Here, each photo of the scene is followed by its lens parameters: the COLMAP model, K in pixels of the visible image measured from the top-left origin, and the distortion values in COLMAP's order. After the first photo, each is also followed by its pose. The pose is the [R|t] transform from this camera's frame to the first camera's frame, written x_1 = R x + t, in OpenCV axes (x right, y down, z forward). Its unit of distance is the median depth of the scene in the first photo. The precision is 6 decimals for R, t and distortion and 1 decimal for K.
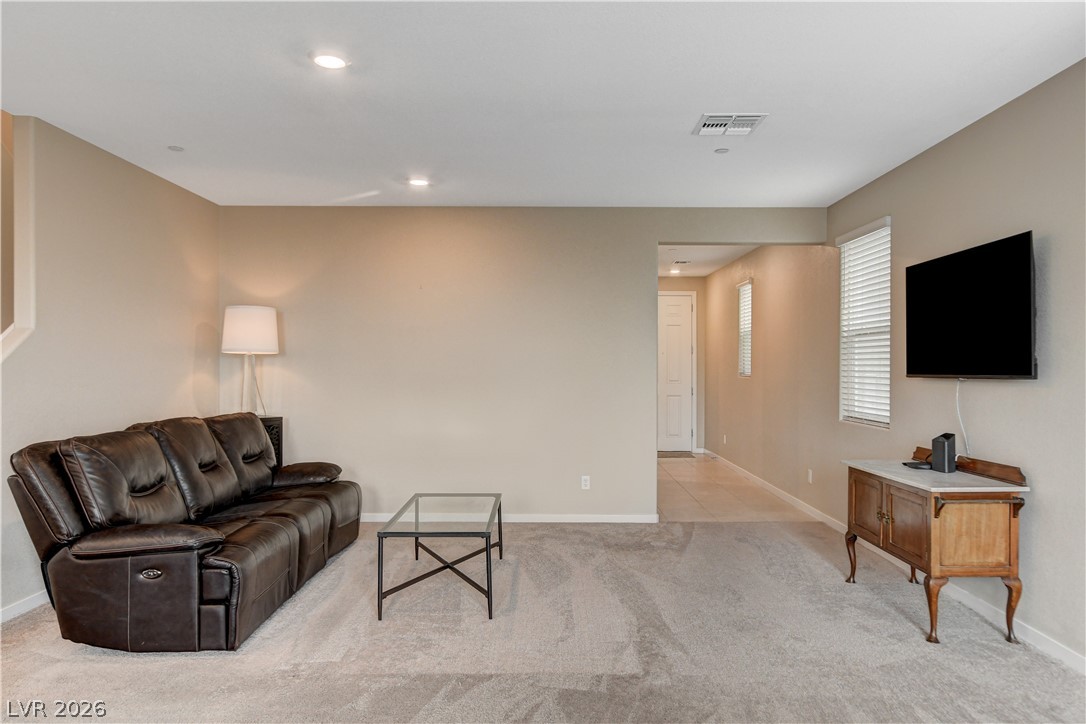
lens RADIAL K [[739.6, 0, 539.8], [0, 739.6, 363.4], [0, 0, 1]] dist [0.004463, 0.001021]
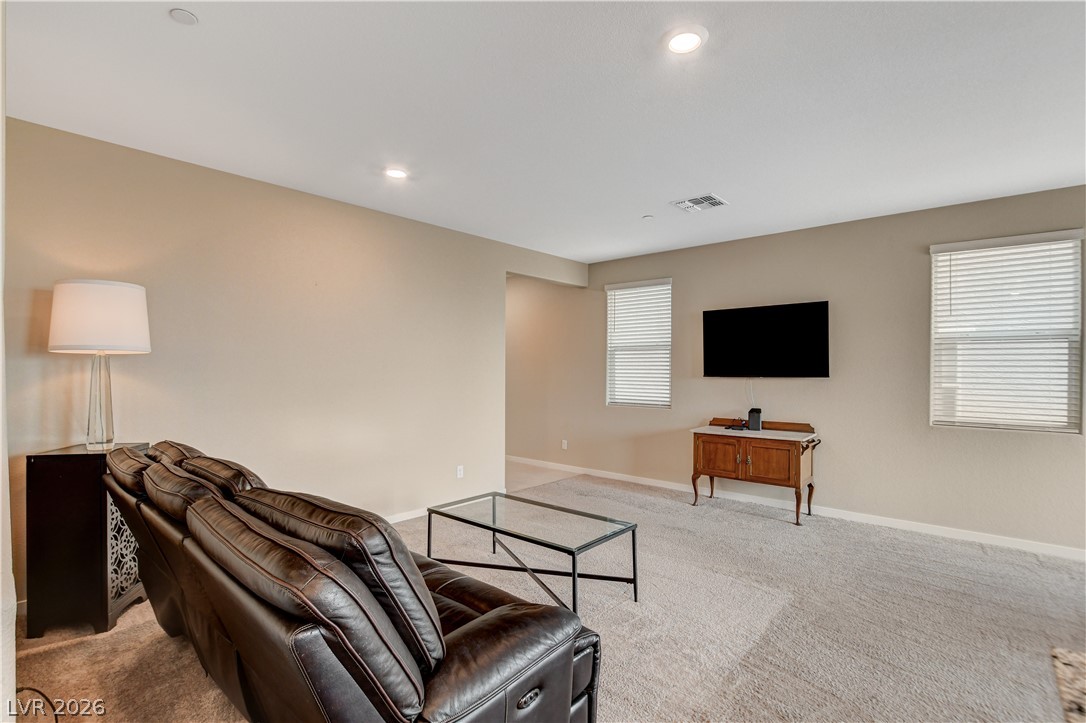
lens RADIAL K [[515.9, 0, 559.3], [0, 515.9, 367.2], [0, 0, 1]] dist [-0.017616, 0.000418]
pose [[0.639840, 0.002020, 0.768505, -0.709131], [-0.004404, 0.999990, 0.001038, -0.003351], [-0.768495, -0.004048, 0.639843, 0.585512]]
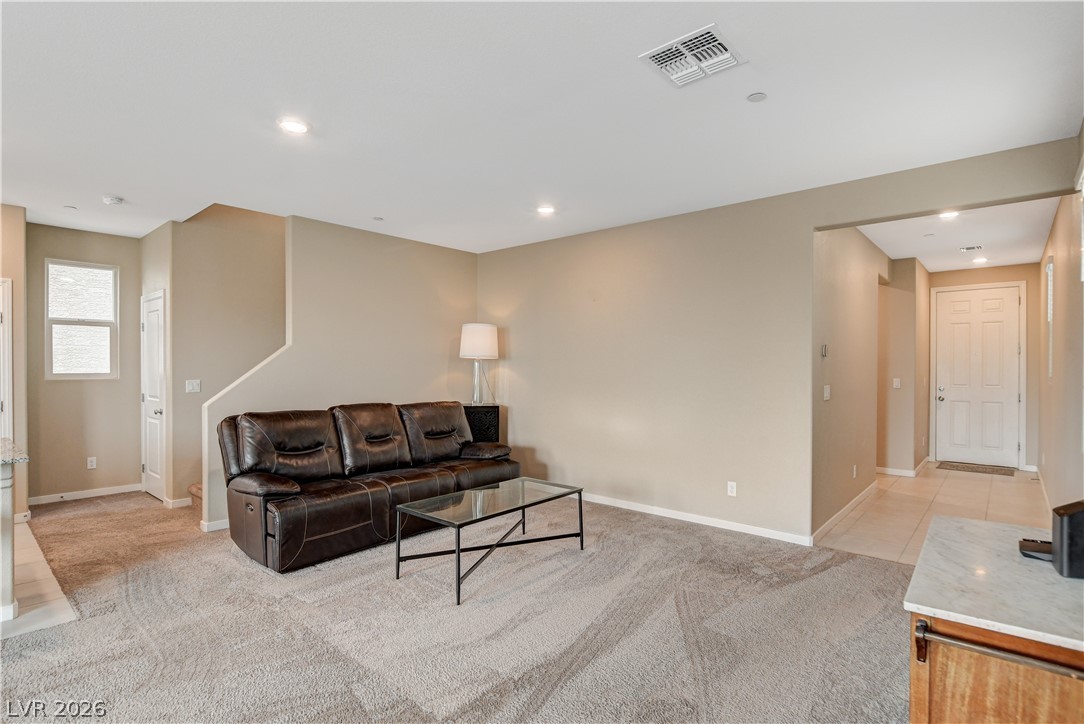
lens RADIAL K [[541.2, 0, 542.0], [0, 541.2, 362.0], [0, 0, 1]] dist [-0.005576, 0.000224]
pose [[0.755124, -0.001409, -0.655580, 0.529968], [0.001142, 0.999999, -0.000833, -0.007210], [0.655581, -0.000120, 0.755125, 0.476214]]
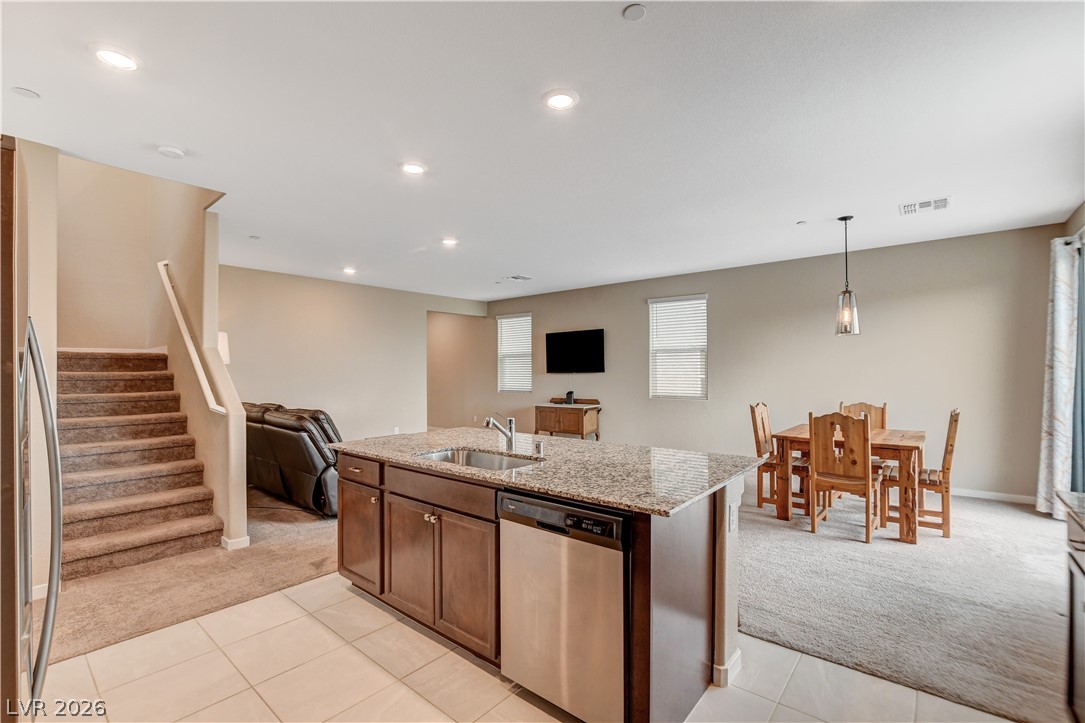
lens RADIAL K [[476.9, 0, 538.3], [0, 476.9, 367.6], [0, 0, 1]] dist [-0.009653, -0.000250]
pose [[0.651338, -0.003848, 0.758778, -1.022914], [0.006171, 0.999981, -0.000226, -0.001937], [-0.758763, 0.004830, 0.651349, -0.165611]]
